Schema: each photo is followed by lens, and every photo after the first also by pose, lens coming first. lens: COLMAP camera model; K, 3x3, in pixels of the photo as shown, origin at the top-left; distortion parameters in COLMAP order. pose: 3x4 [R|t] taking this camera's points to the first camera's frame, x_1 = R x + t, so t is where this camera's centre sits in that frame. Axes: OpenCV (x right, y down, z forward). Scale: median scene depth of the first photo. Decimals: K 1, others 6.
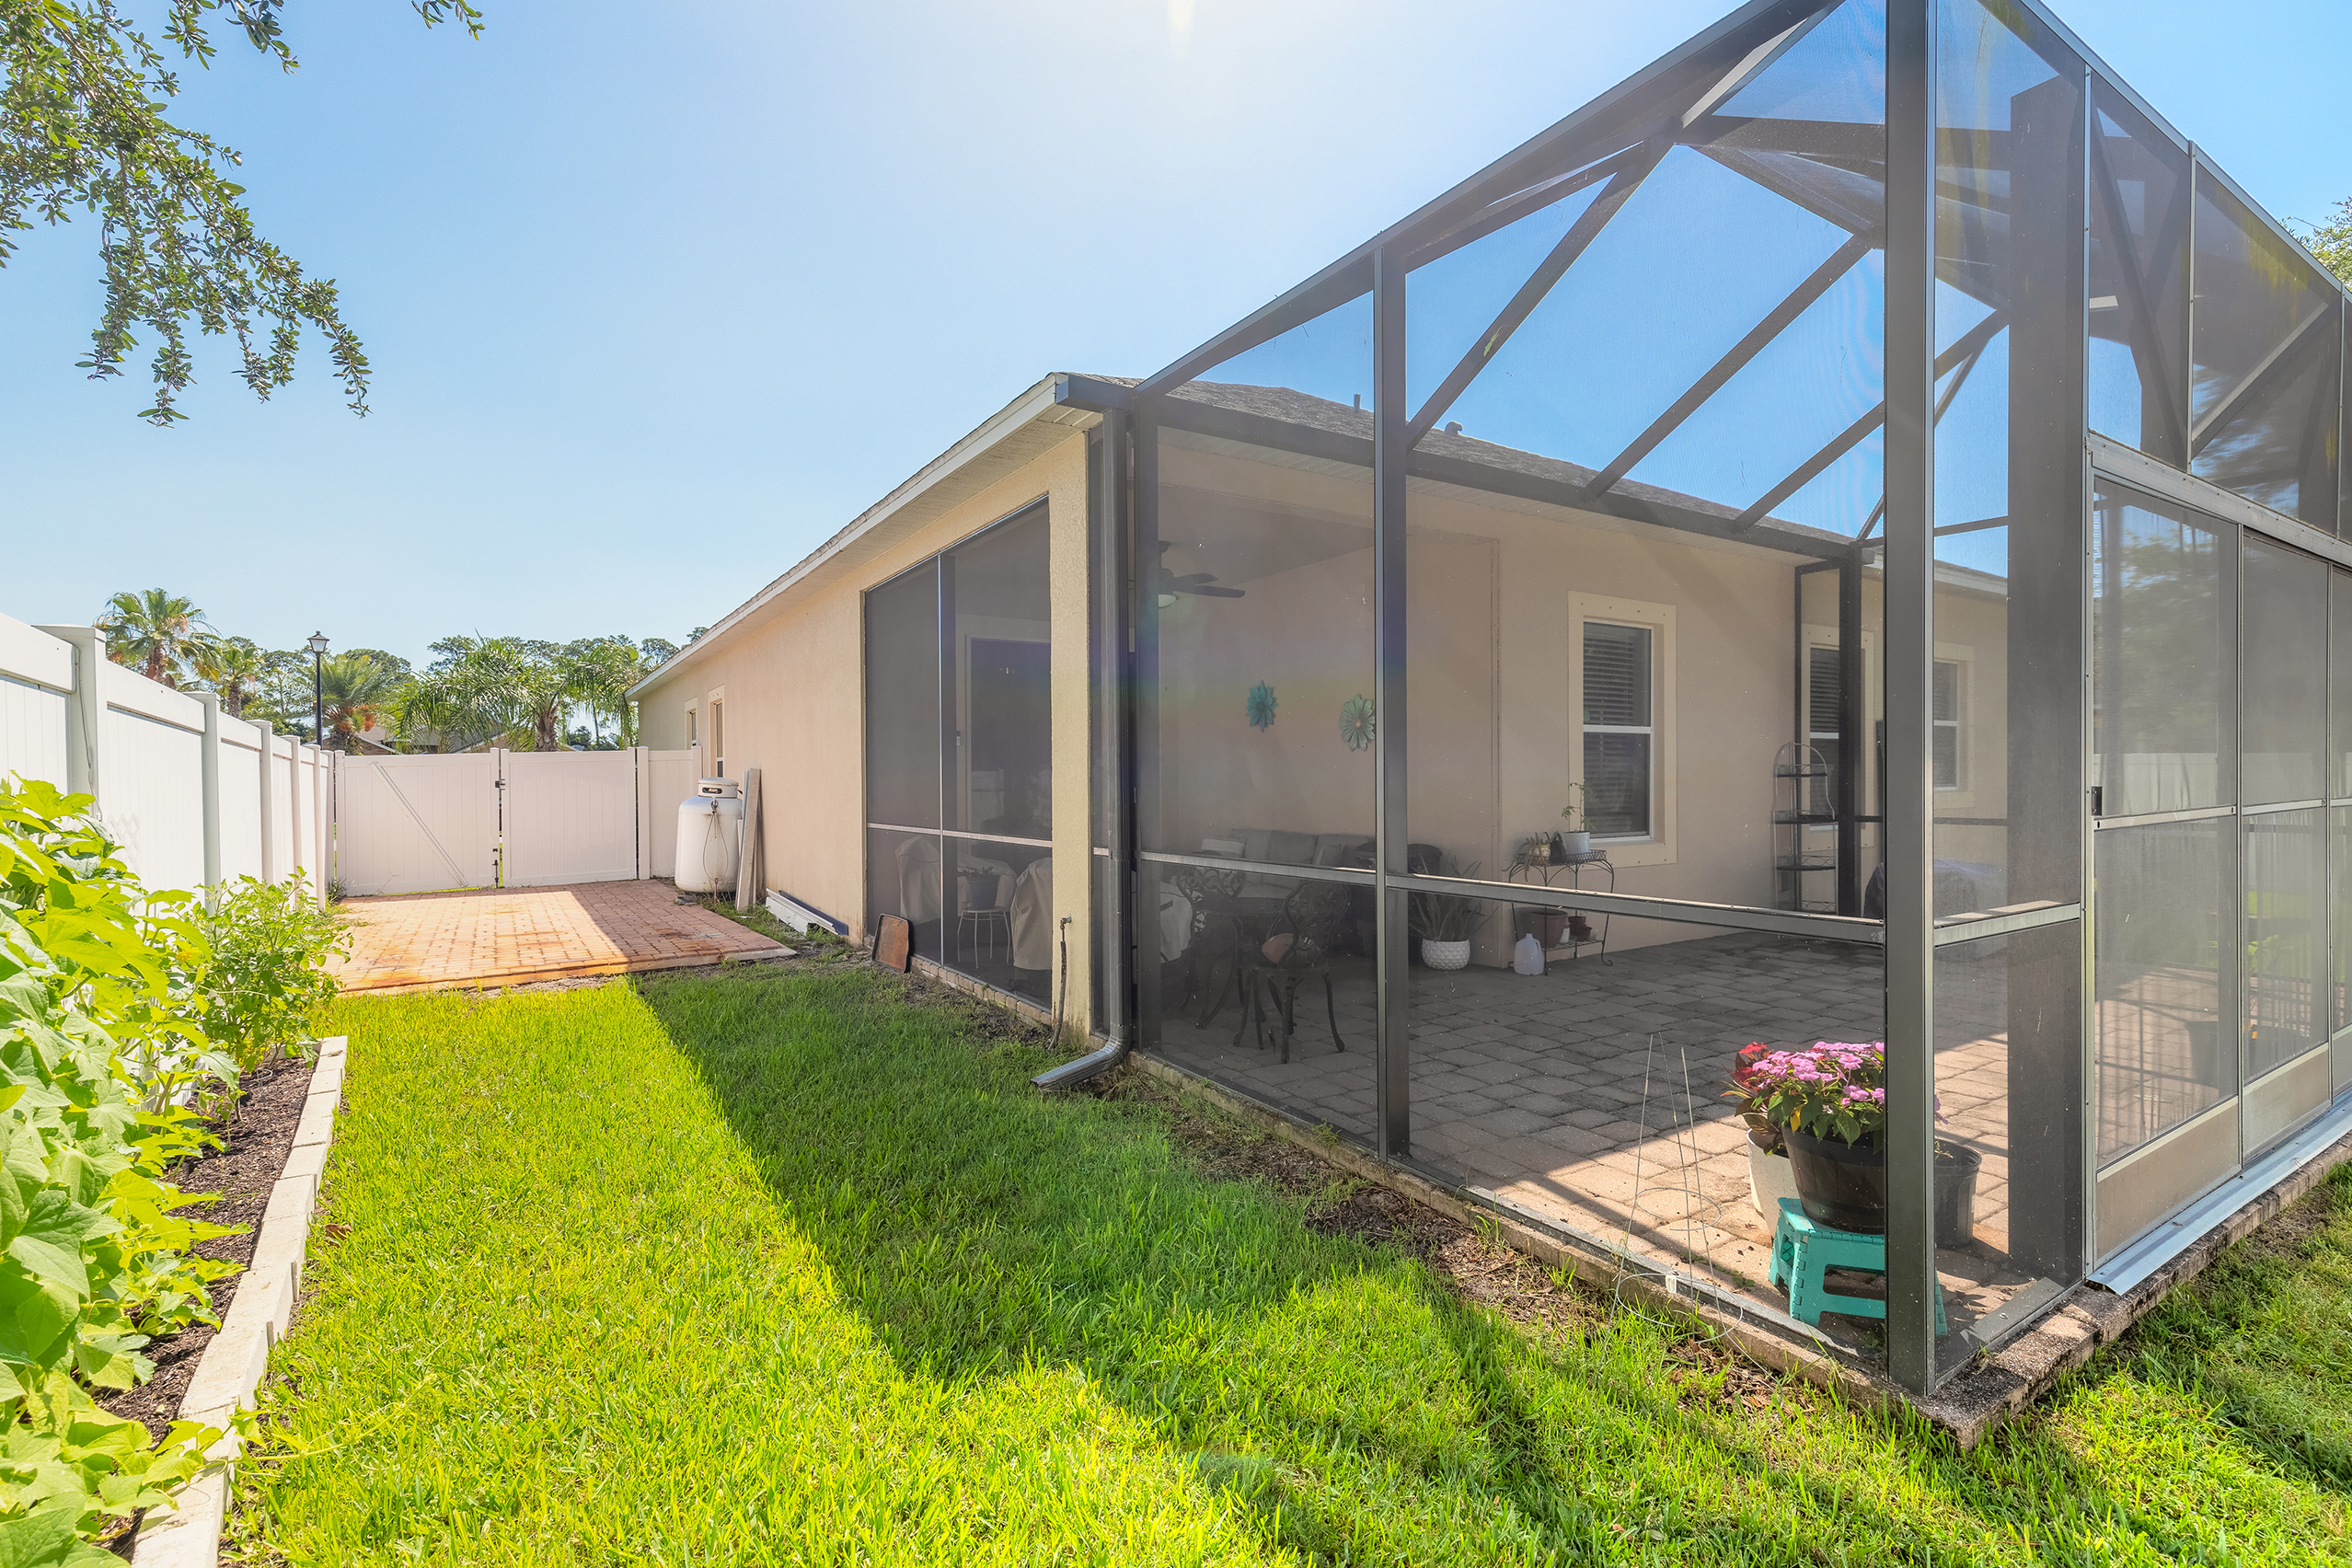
lens RADIAL K [[1062.1, 0, 1175.5], [0, 1062.1, 789.3], [0, 0, 1]] dist [0.002001, -0.000025]
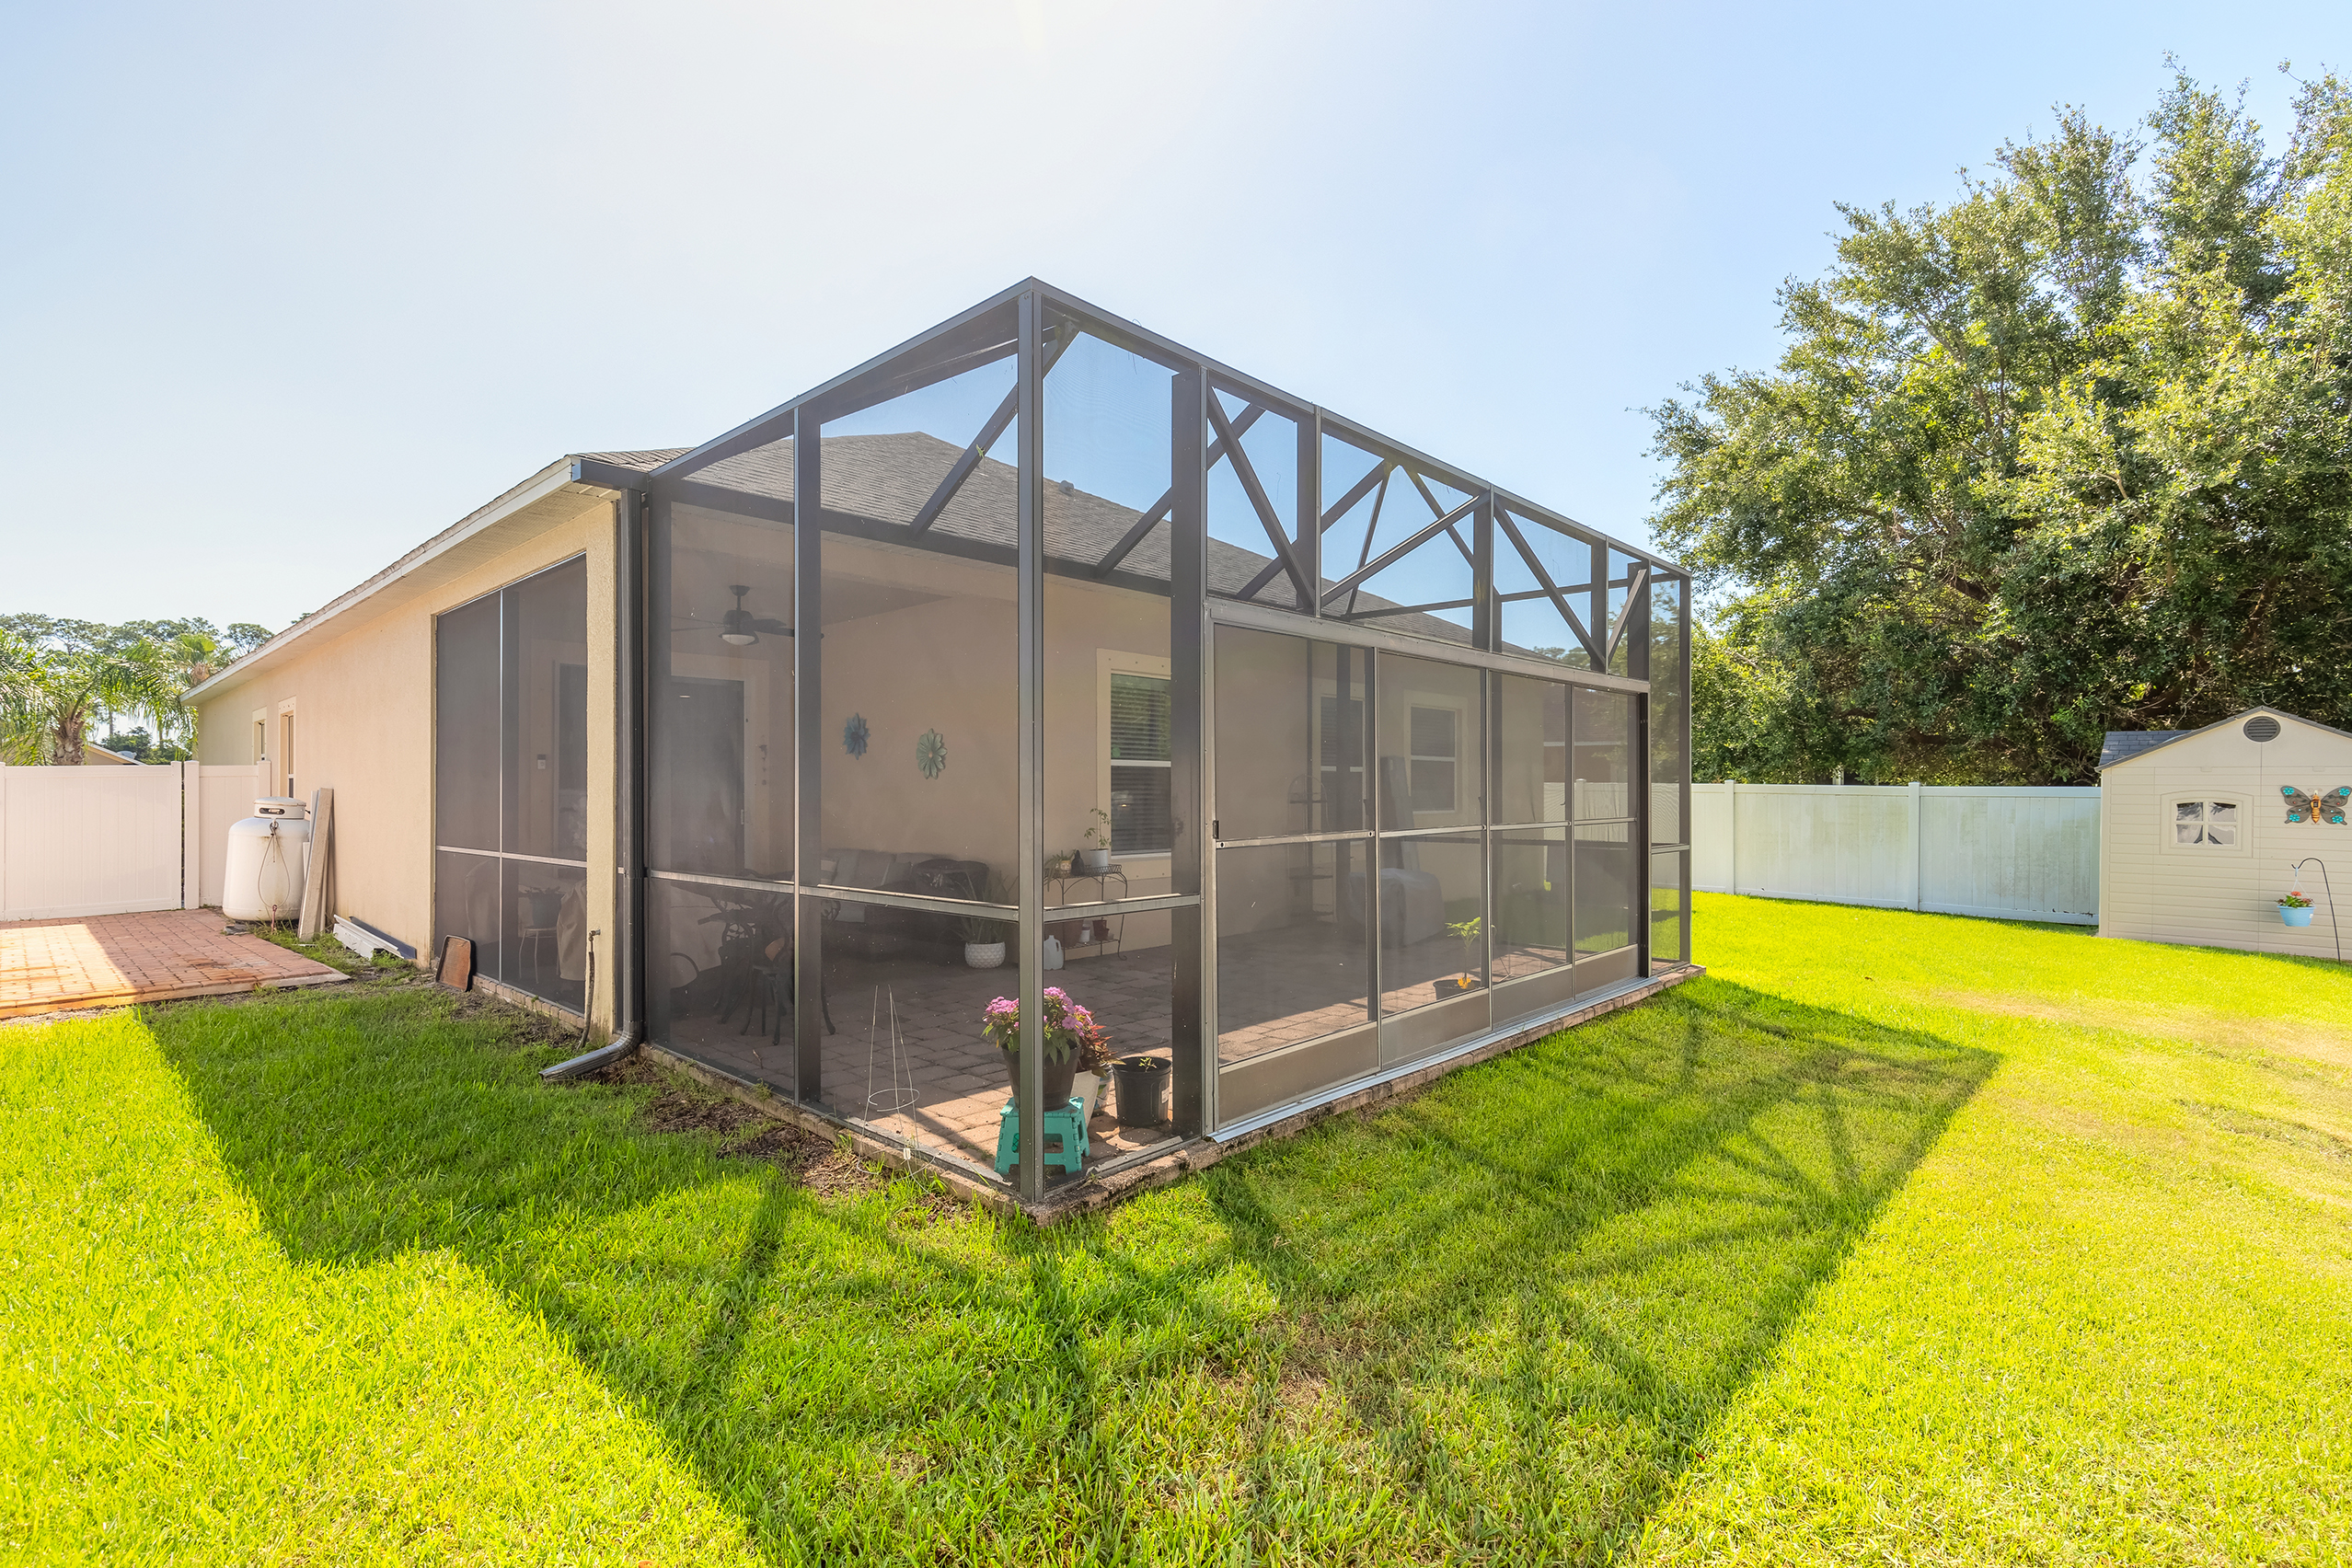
lens RADIAL K [[1077.0, 0, 1181.5], [0, 1077.0, 789.8], [0, 0, 1]] dist [0.001433, -0.000155]
pose [[0.966640, 0.006431, 0.256059, 0.158596], [-0.002637, 0.999882, -0.015157, -0.009155], [-0.256126, 0.013976, 0.966542, -0.202721]]
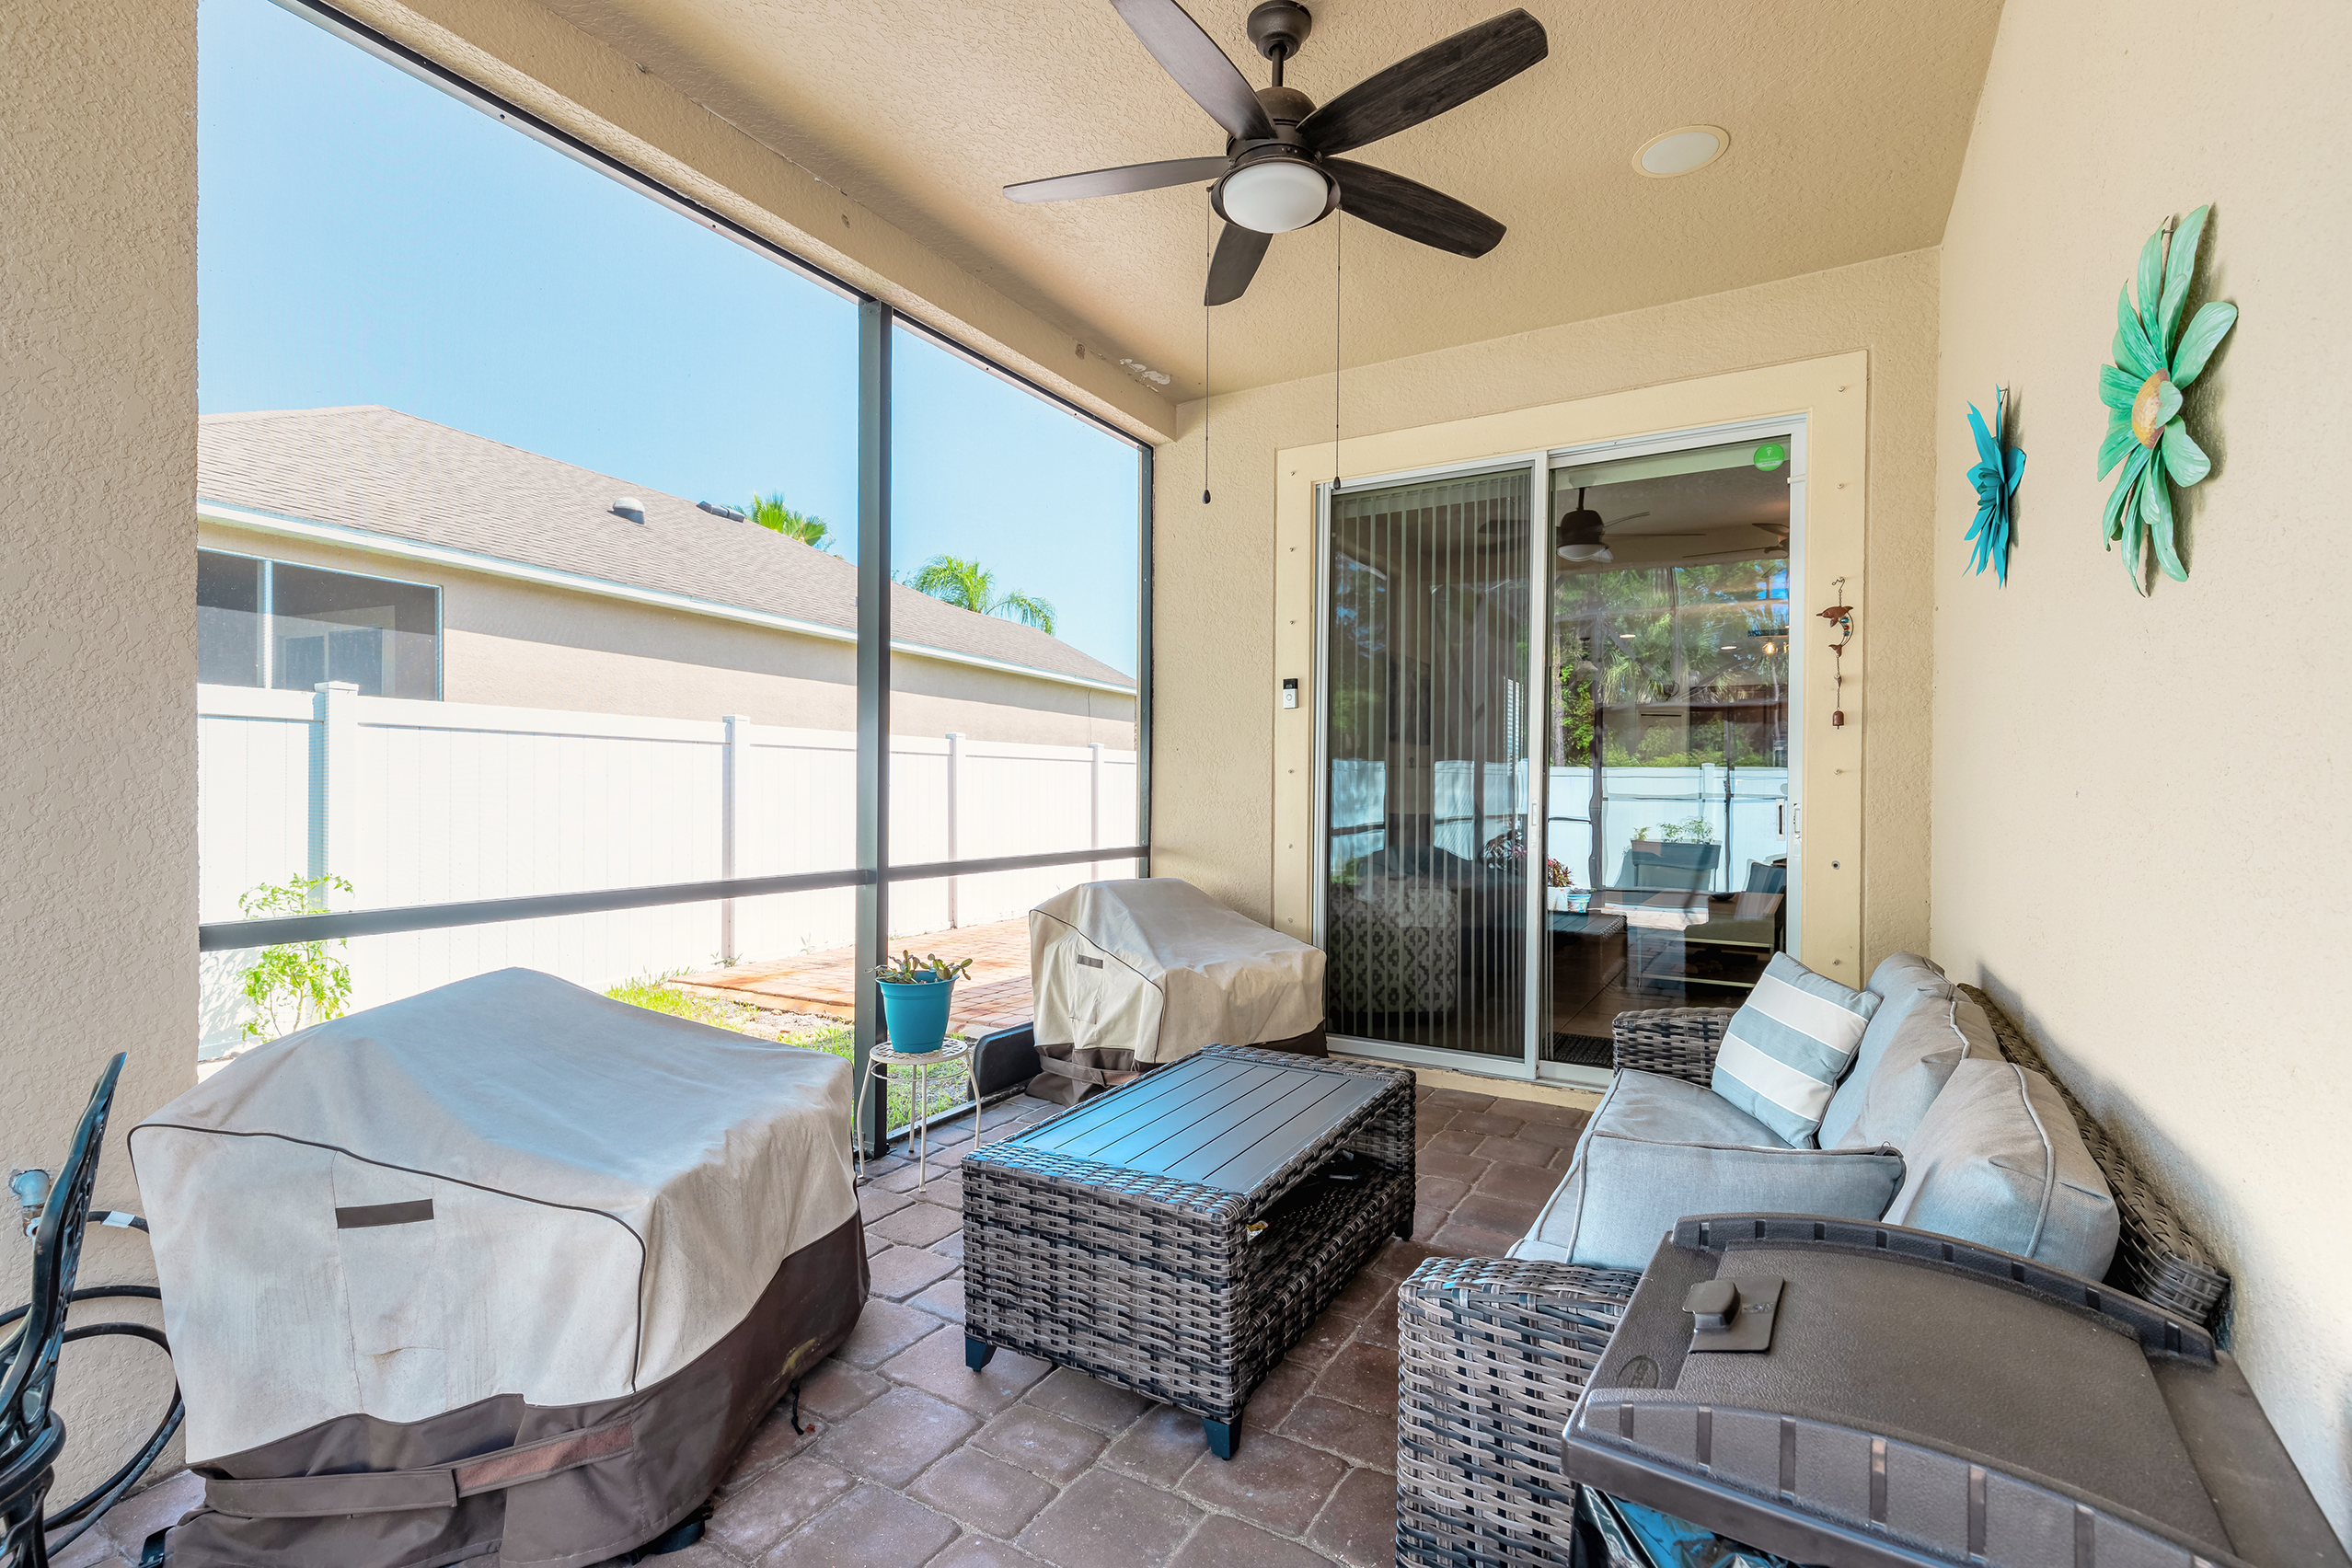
lens RADIAL K [[1062.1, 0, 1175.5], [0, 1062.1, 789.3], [0, 0, 1]] dist [0.002001, -0.000025]
pose [[0.447865, 0.011803, -0.894023, 0.287454], [-0.017130, 0.999843, 0.004619, -0.004435], [0.893937, 0.013246, 0.447997, 0.925173]]
